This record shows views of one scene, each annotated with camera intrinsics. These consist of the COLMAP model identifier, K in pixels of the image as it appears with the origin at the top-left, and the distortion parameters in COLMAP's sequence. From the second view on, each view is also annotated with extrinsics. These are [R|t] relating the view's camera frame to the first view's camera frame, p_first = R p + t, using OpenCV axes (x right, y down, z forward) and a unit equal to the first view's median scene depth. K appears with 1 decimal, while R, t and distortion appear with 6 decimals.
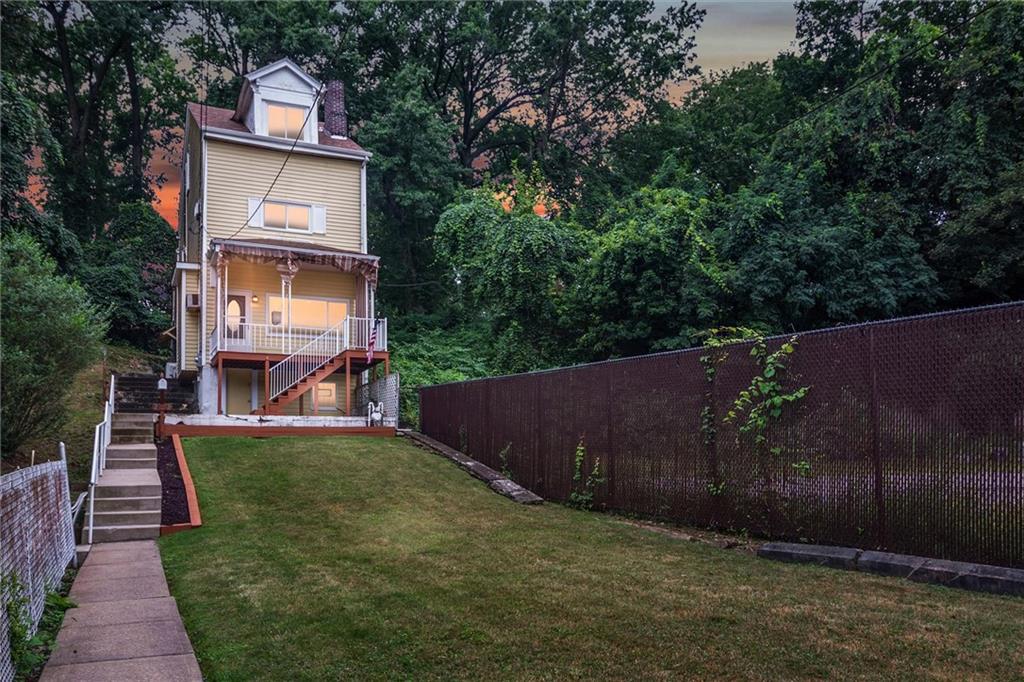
lens RADIAL K [[808.7, 0, 476.8], [0, 808.7, 428.8], [0, 0, 1]] dist [0.010835, 0.020884]
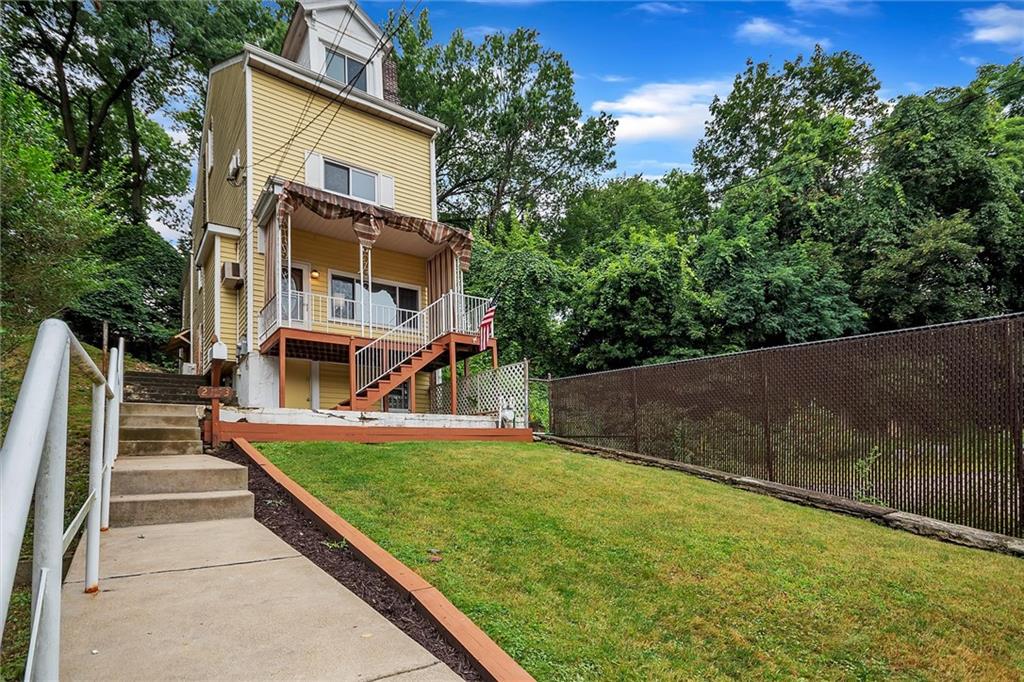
lens RADIAL K [[535.4, 0, 499.6], [0, 535.4, 435.2], [0, 0, 1]] dist [0.015904, 0.000859]
pose [[0.979657, -0.002699, 0.200662, -0.191380], [0.004483, 0.999954, -0.008439, 0.006516], [-0.200630, 0.009167, 0.979624, 0.415328]]
